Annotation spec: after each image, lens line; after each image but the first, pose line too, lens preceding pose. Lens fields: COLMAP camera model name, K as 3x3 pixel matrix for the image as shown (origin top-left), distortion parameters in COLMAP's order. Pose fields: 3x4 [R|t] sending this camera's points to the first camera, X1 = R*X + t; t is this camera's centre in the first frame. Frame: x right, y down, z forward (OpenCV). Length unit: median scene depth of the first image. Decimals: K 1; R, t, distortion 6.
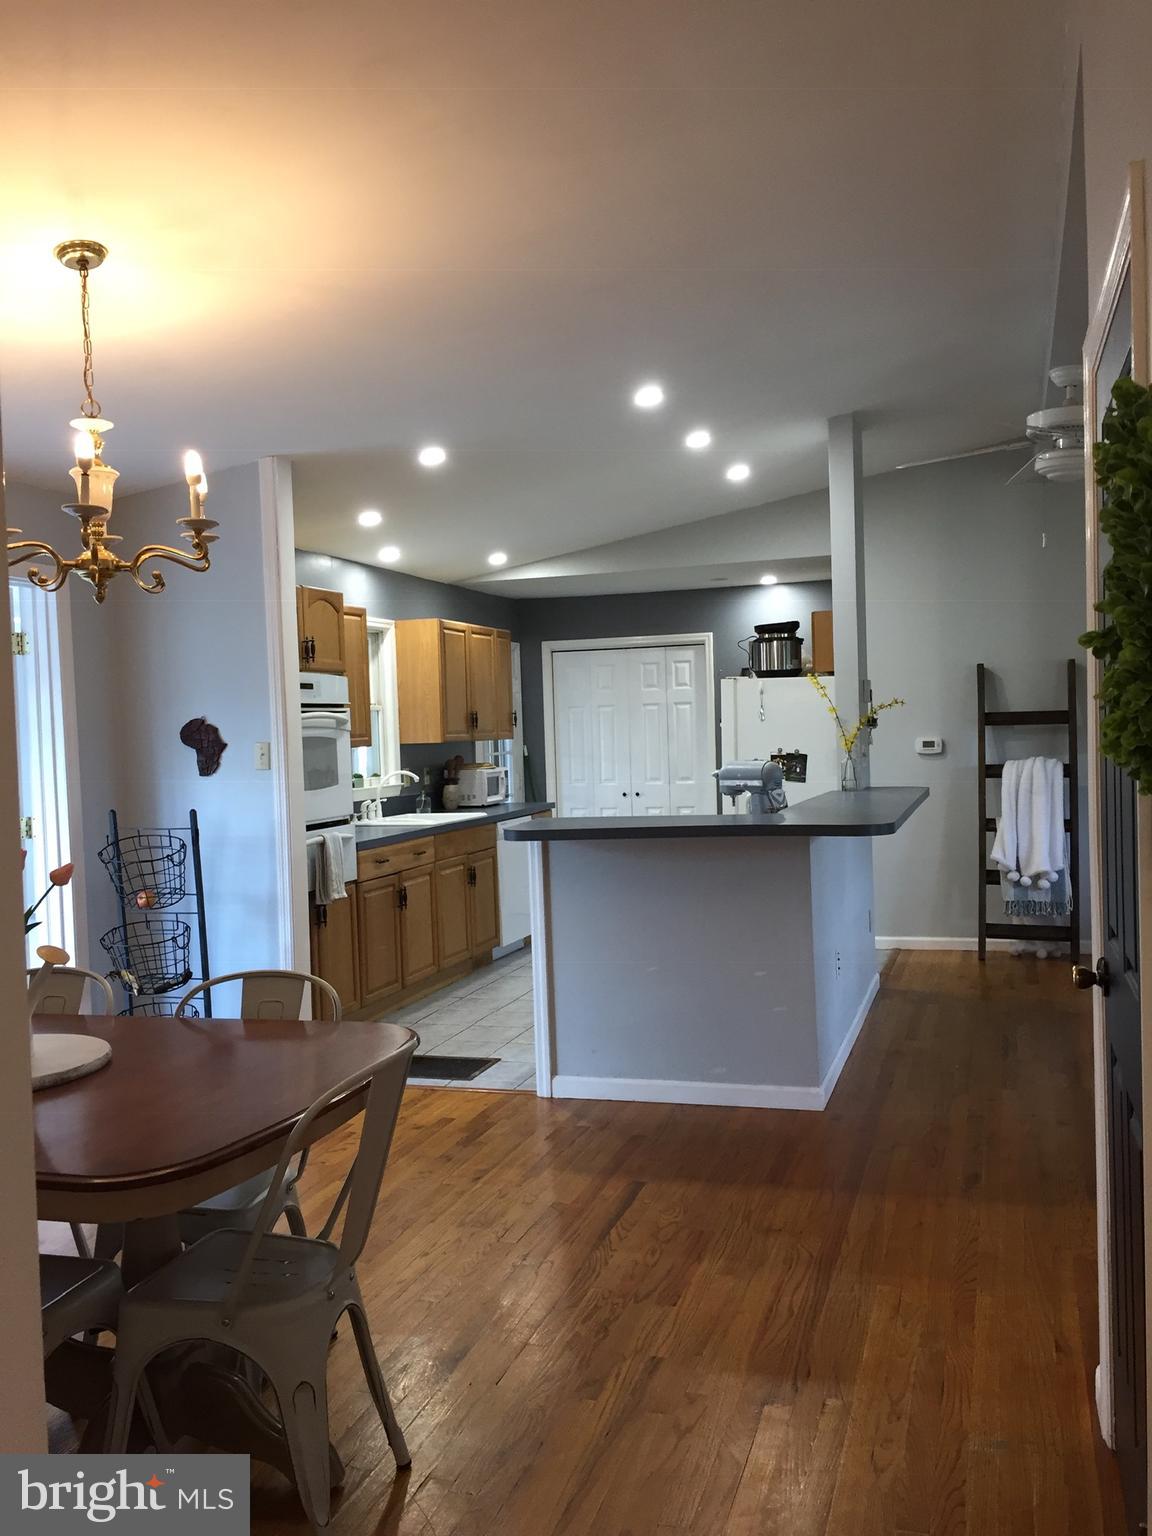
lens RADIAL K [[1317.4, 0, 576.2], [0, 1317.4, 770.2], [0, 0, 1]] dist [0.062363, -0.016690]
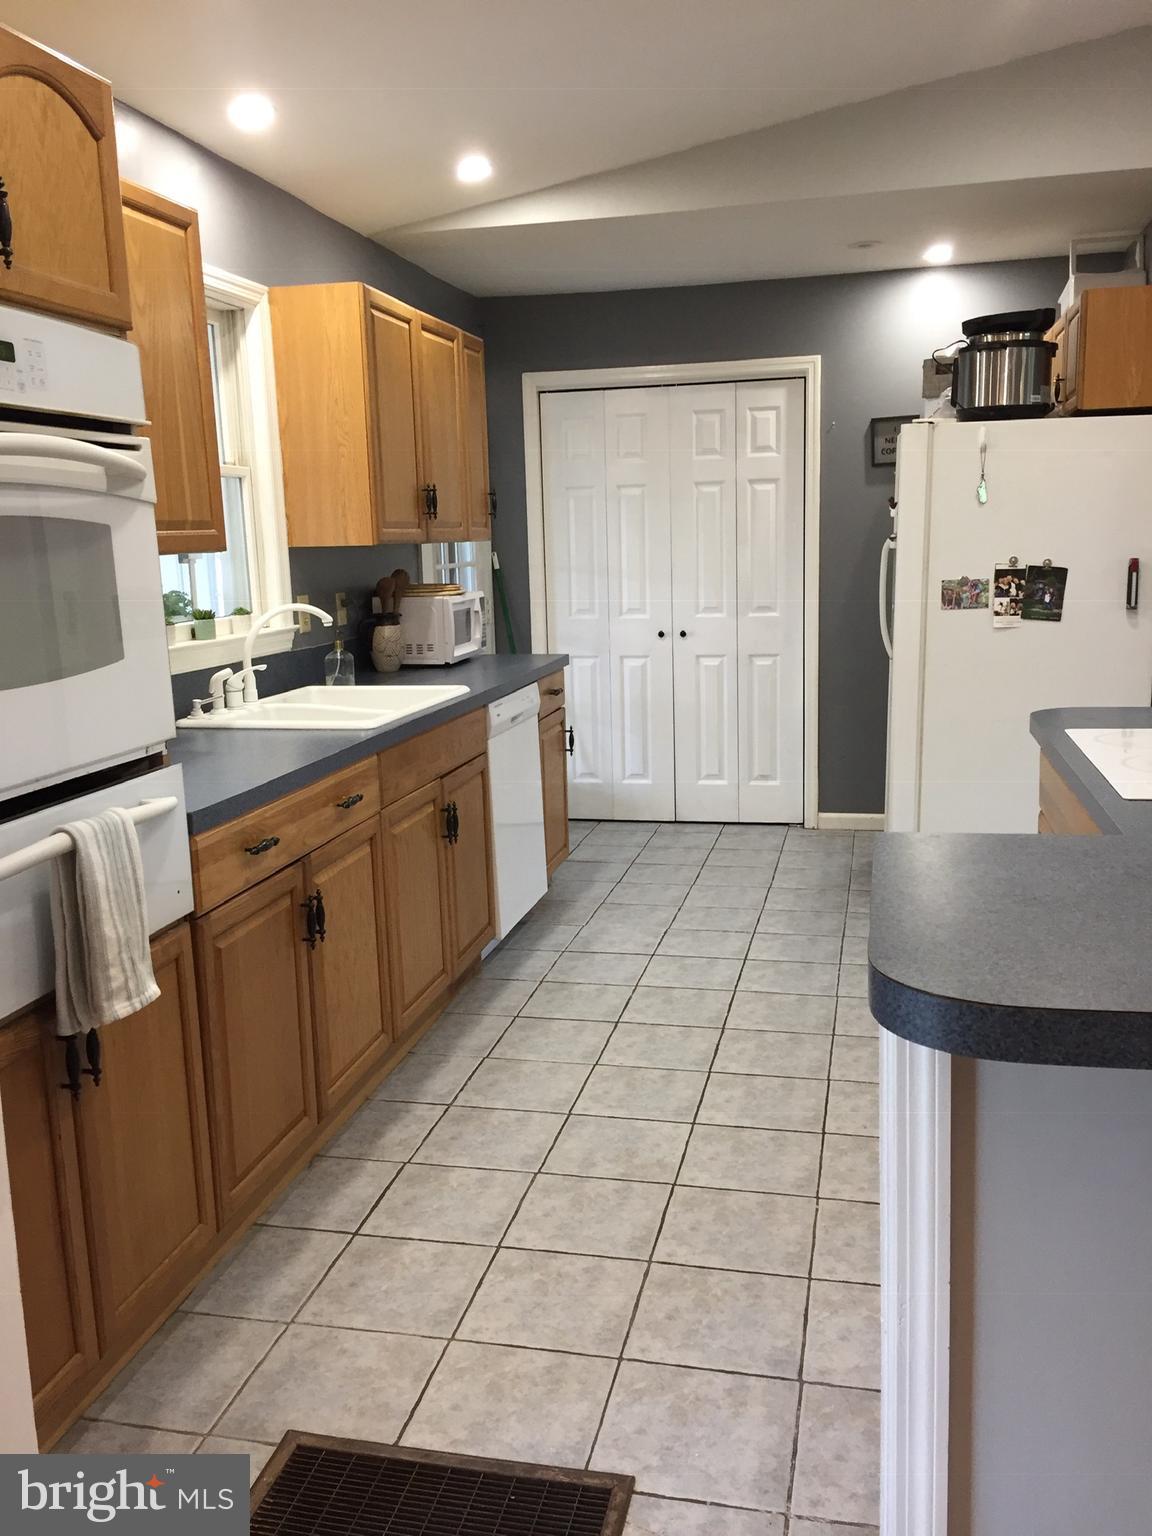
lens RADIAL K [[1317.4, 0, 577.7], [0, 1317.4, 772.0], [0, 0, 1]] dist [0.062363, -0.016690]
pose [[0.996013, -0.012443, 0.088335, -0.071124], [-0.000393, 0.989602, 0.143833, -0.007879], [-0.089207, -0.143294, 0.985652, 0.492188]]
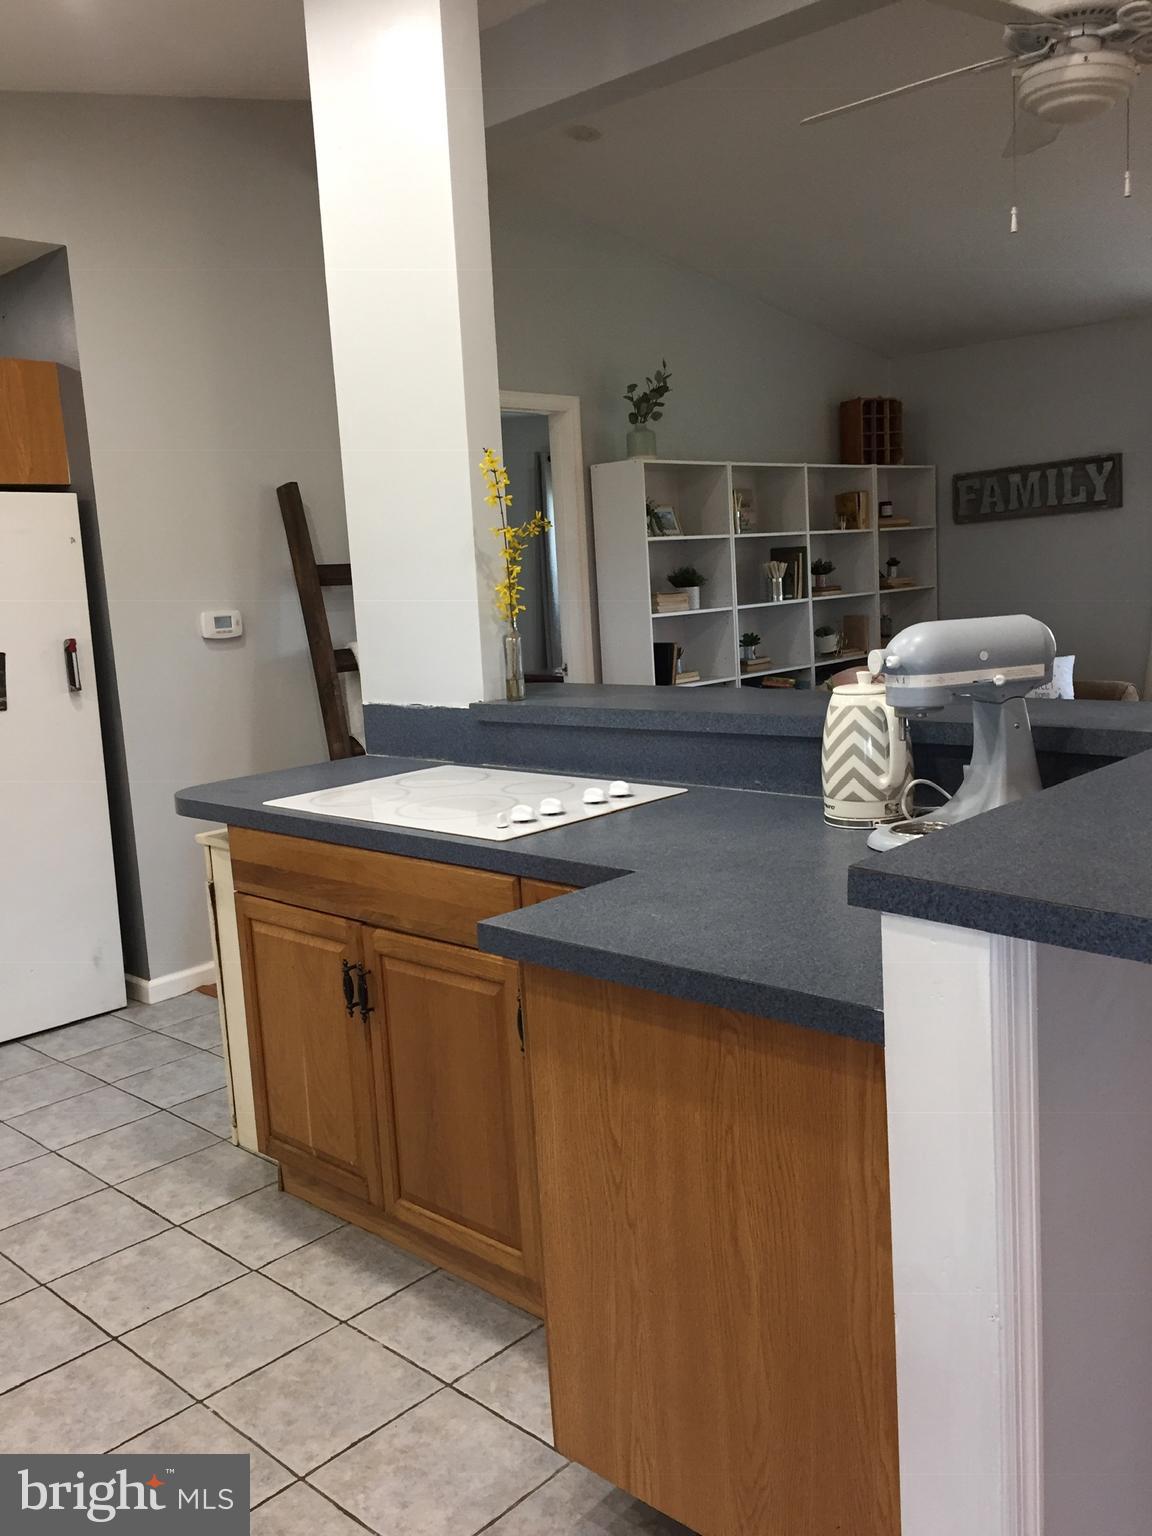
lens RADIAL K [[1317.4, 0, 577.6], [0, 1317.4, 764.9], [0, 0, 1]] dist [0.062363, -0.016690]
pose [[0.427021, -0.122532, 0.895901, -0.182369], [0.075309, 0.992153, 0.099802, -0.003891], [-0.901100, 0.024852, 0.432898, 0.613755]]
